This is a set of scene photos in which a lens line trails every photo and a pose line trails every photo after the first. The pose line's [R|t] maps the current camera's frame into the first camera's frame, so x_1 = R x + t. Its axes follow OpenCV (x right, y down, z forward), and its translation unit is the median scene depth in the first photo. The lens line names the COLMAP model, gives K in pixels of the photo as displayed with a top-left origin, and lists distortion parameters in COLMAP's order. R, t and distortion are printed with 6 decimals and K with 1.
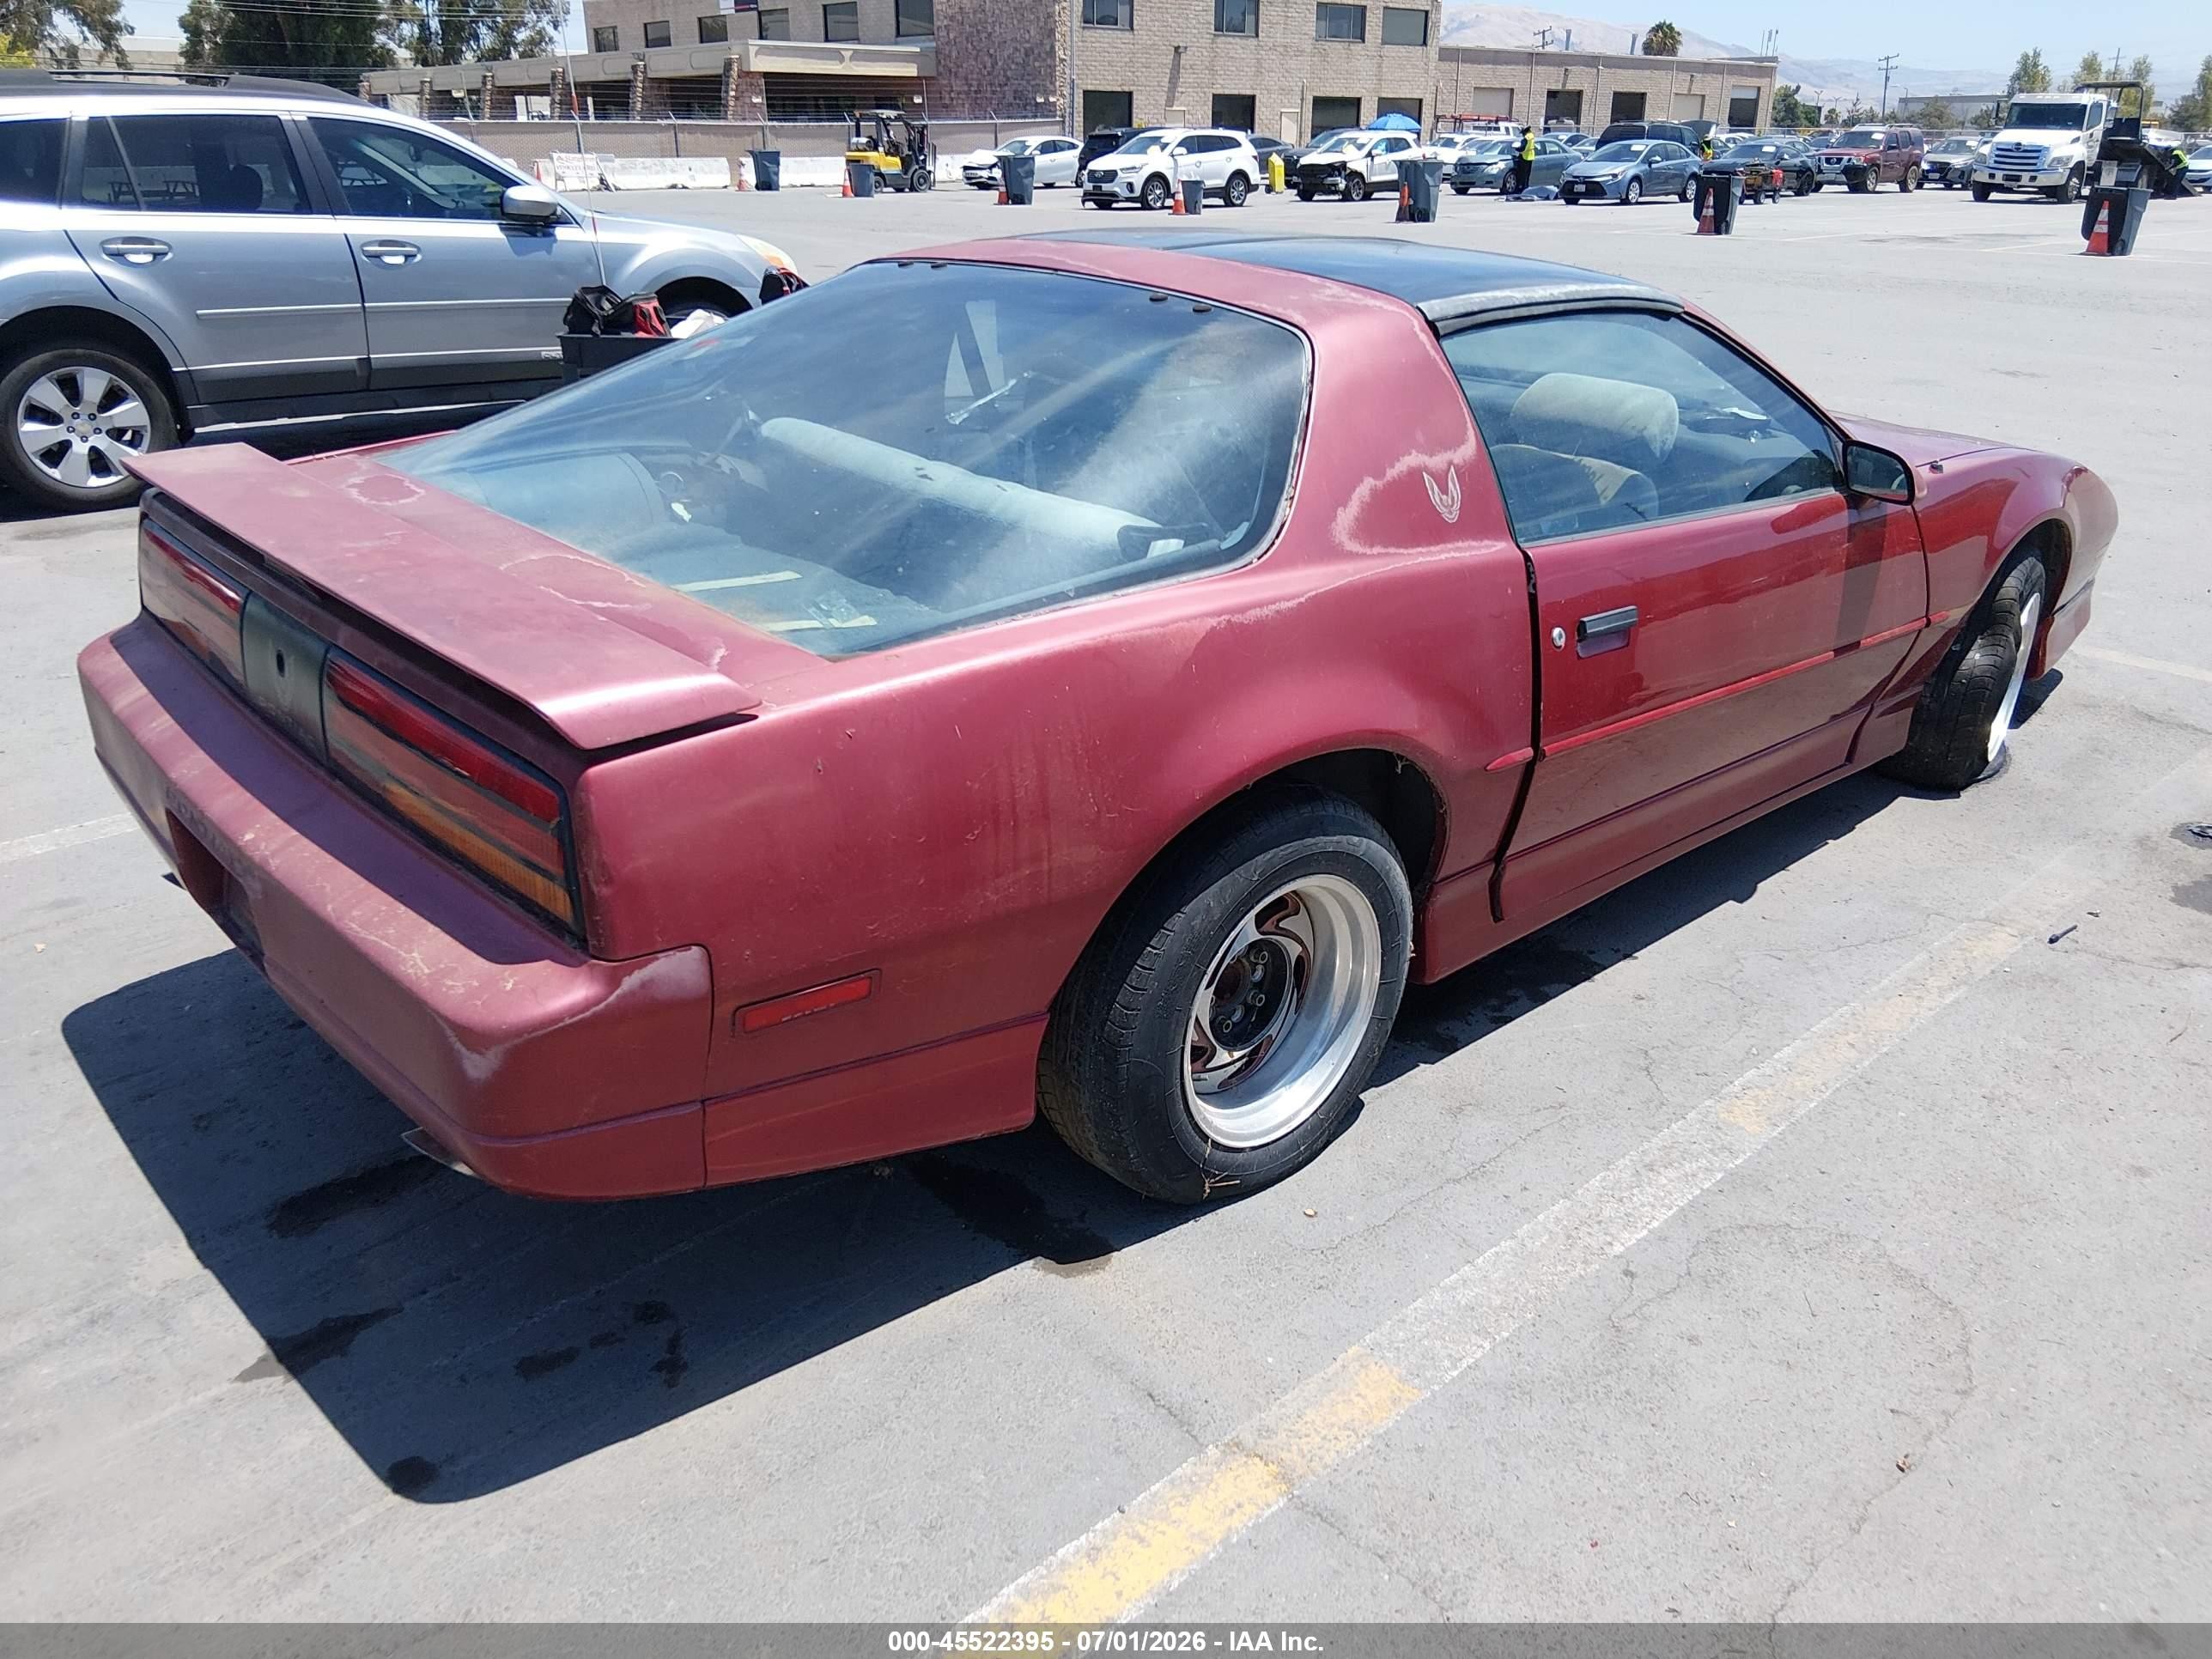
lens RADIAL K [[1653.3, 0, 1122.3], [0, 1653.3, 816.3], [0, 0, 1]] dist [0.074273, -0.113732]
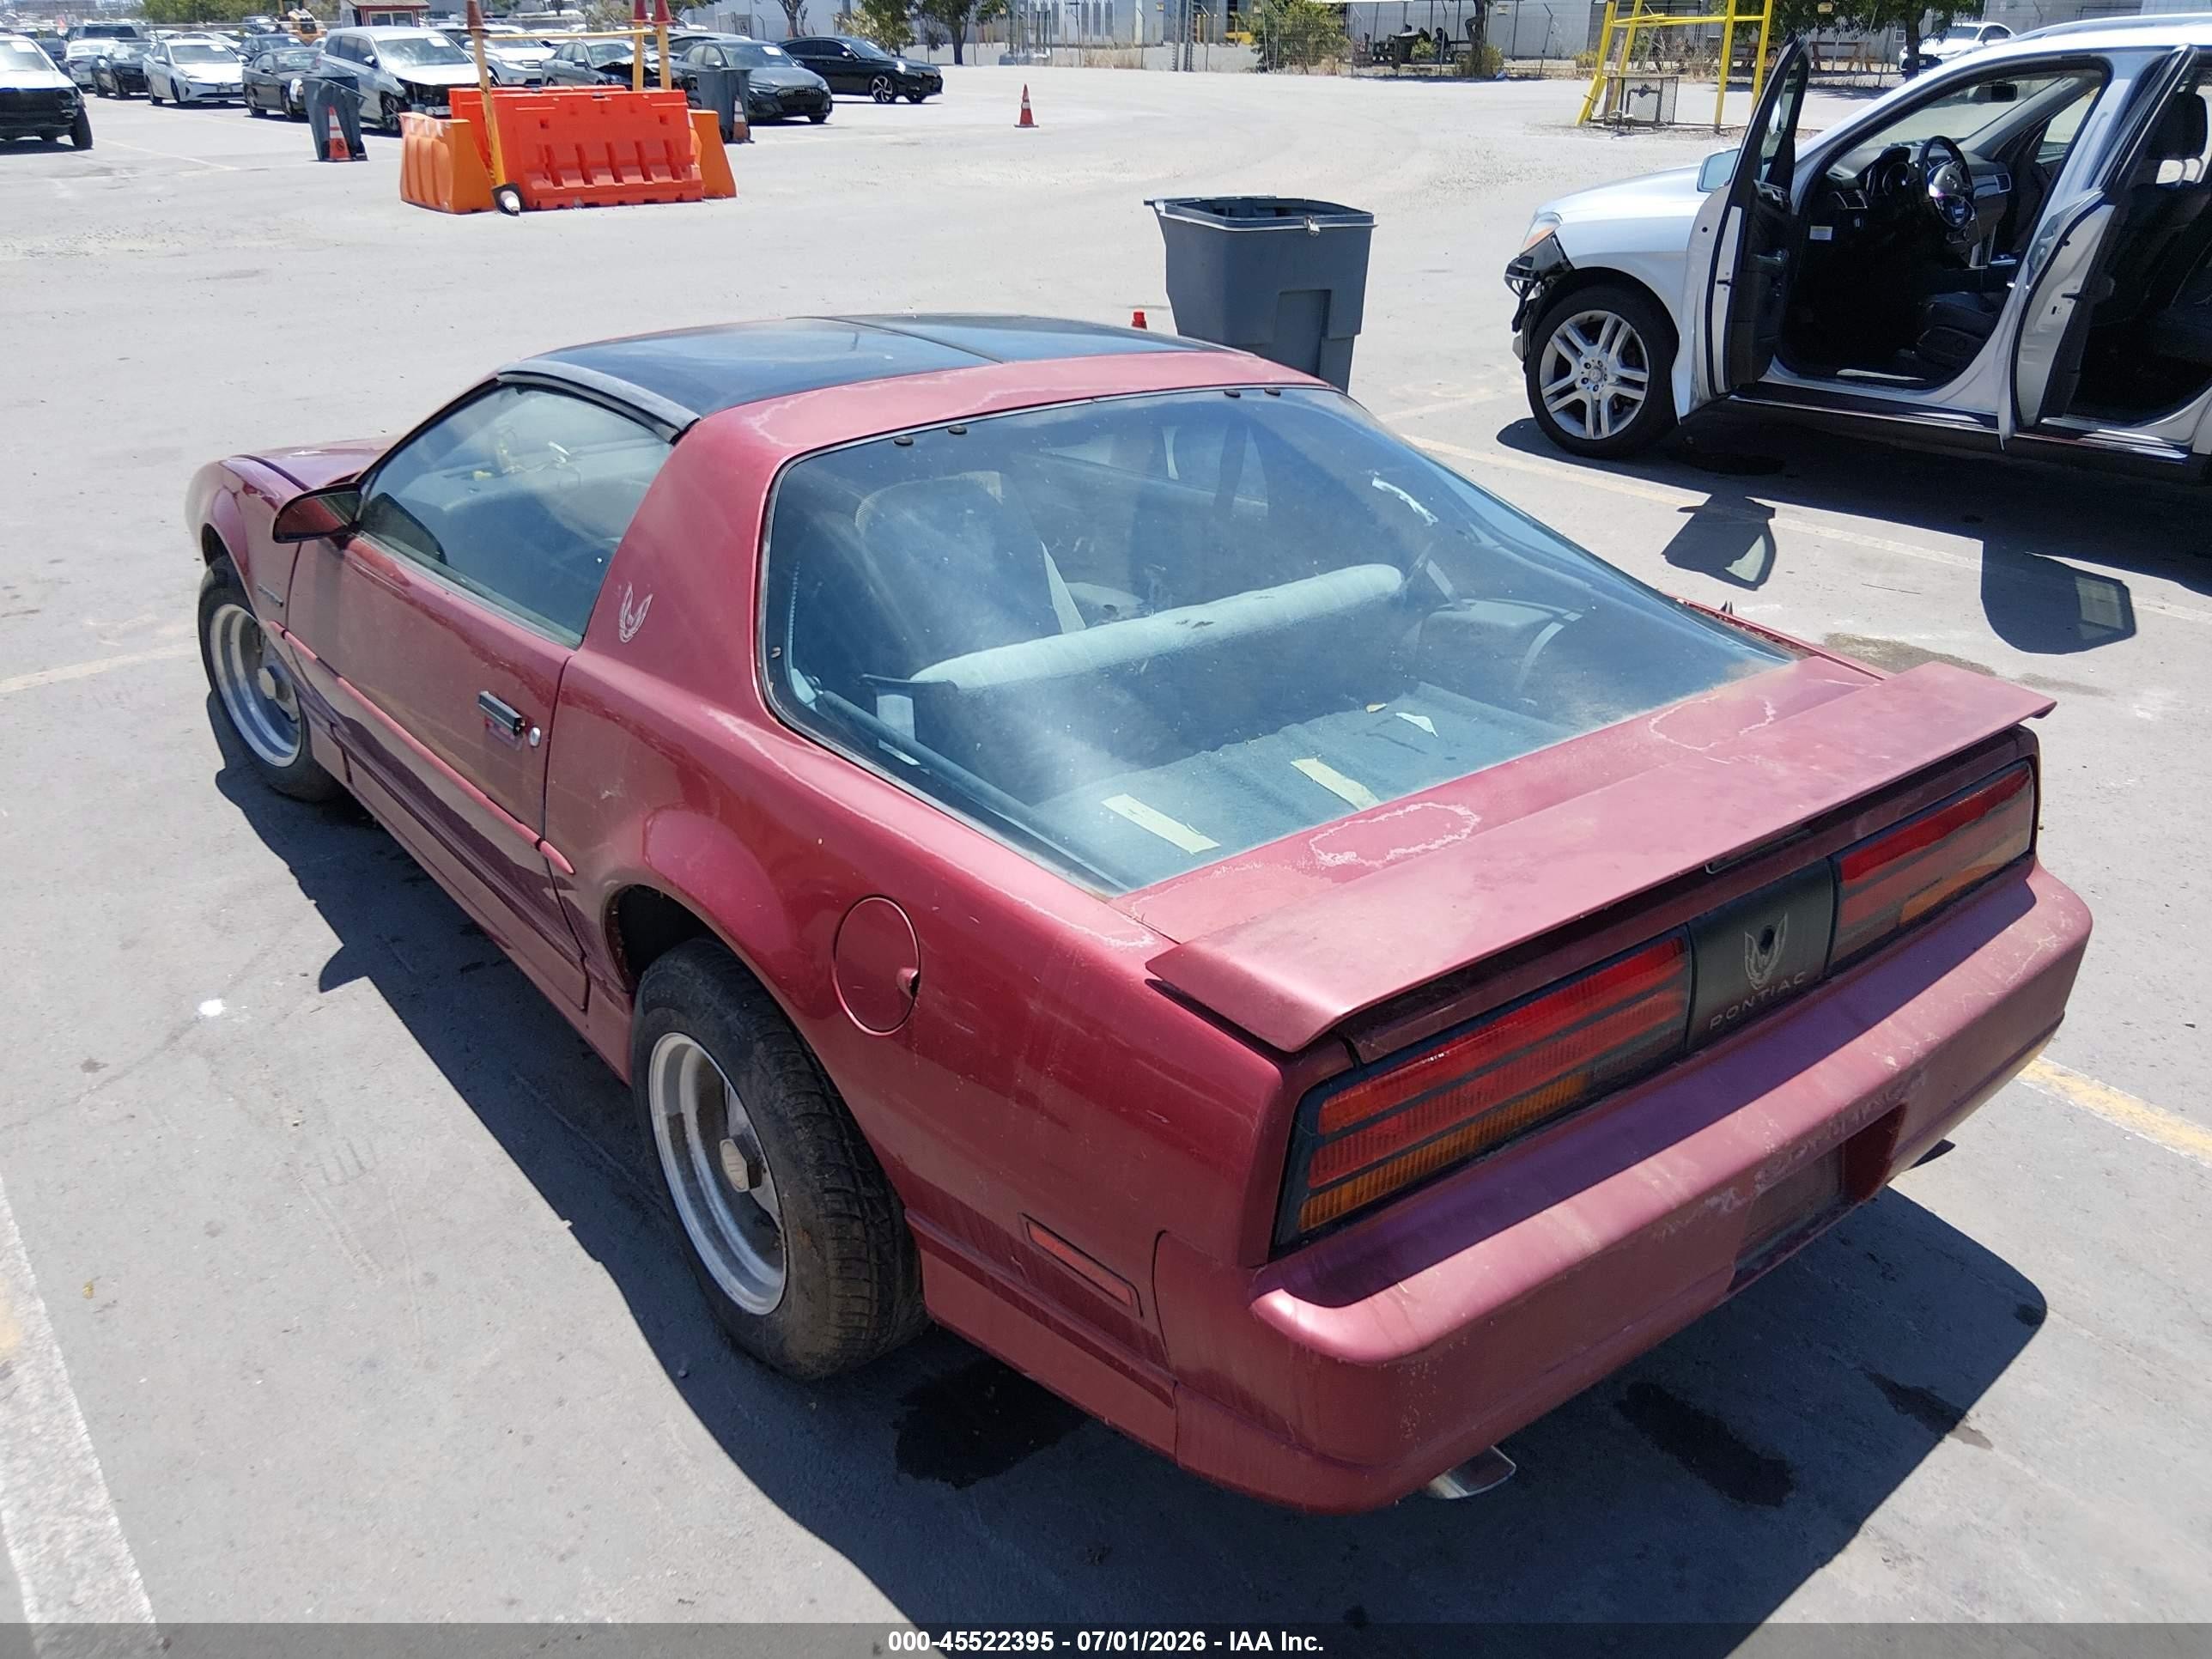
lens RADIAL K [[1653.3, 0, 1124.1], [0, 1653.3, 833.7], [0, 0, 1]] dist [0.074273, -0.113732]
pose [[0.065388, -0.440652, 0.895293, -0.057109], [0.369679, 0.844068, 0.388440, -0.027076], [-0.926856, 0.305572, 0.218092, 0.048114]]
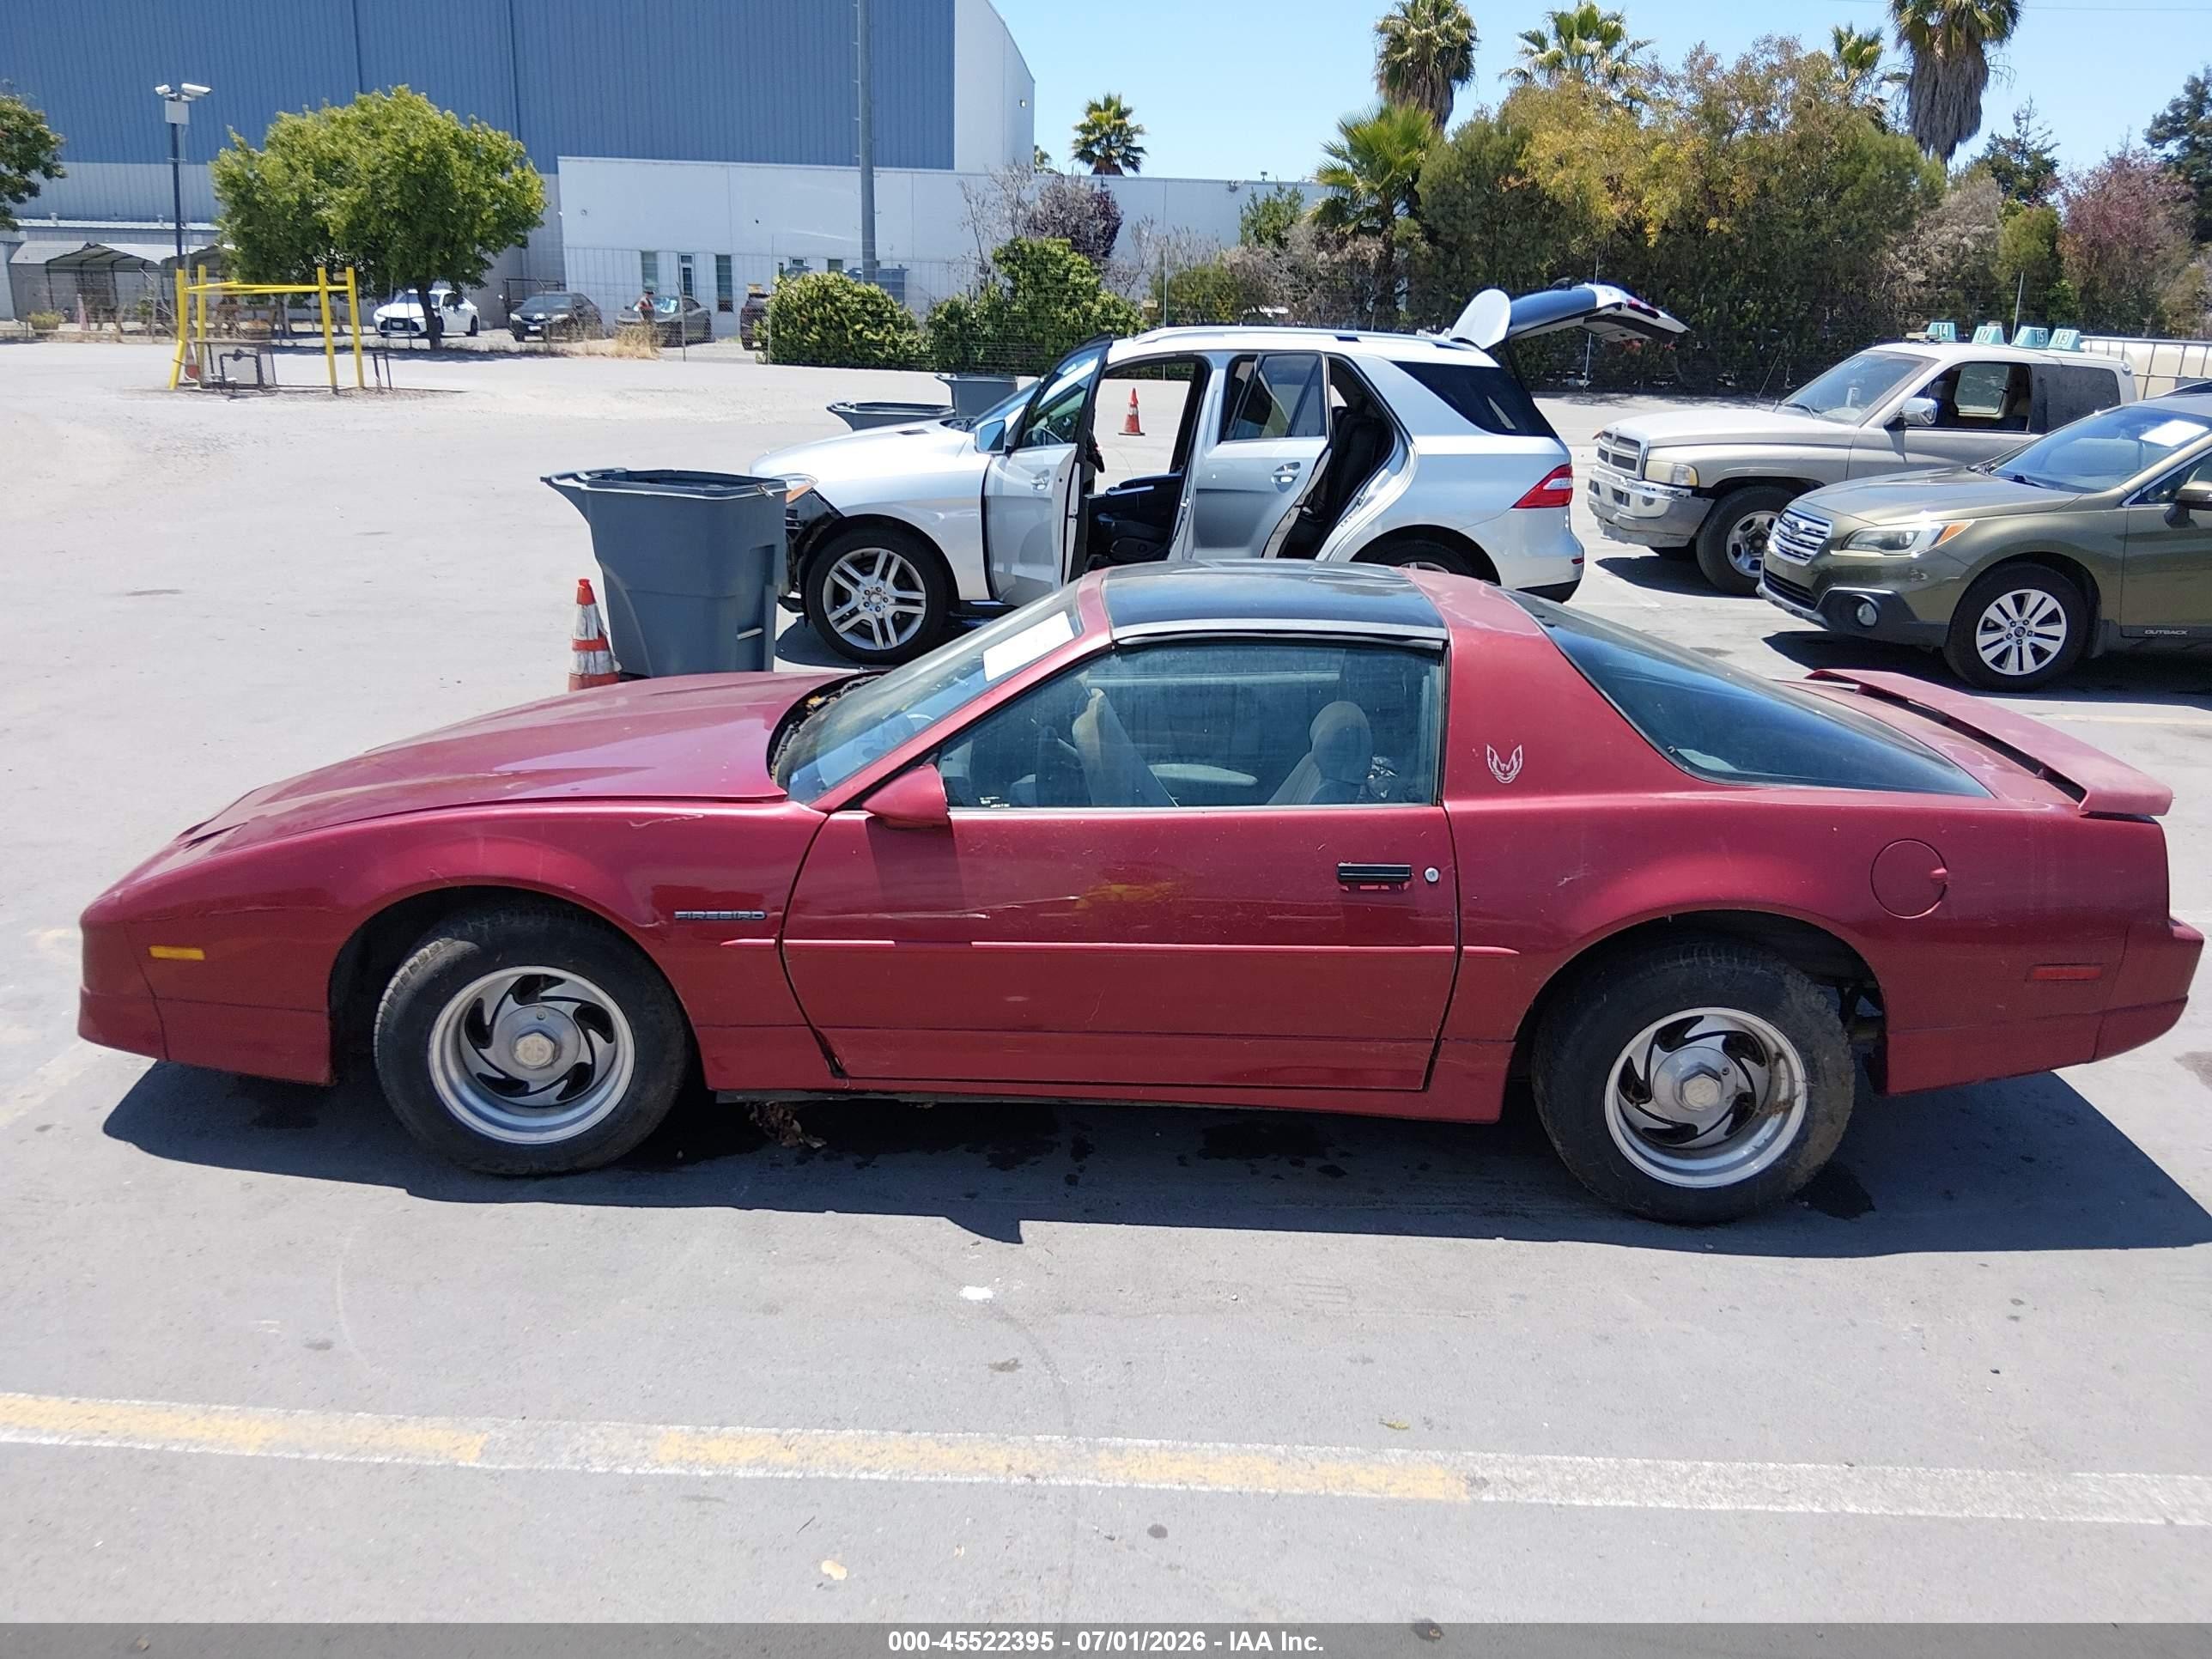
lens RADIAL K [[1653.3, 0, 1112.1], [0, 1653.3, 833.1], [0, 0, 1]] dist [0.074273, -0.113732]
pose [[-0.715800, -0.233533, 0.658098, -0.045749], [0.226414, 0.813893, 0.535084, -0.057566], [-0.660580, 0.532016, -0.529709, 0.120007]]
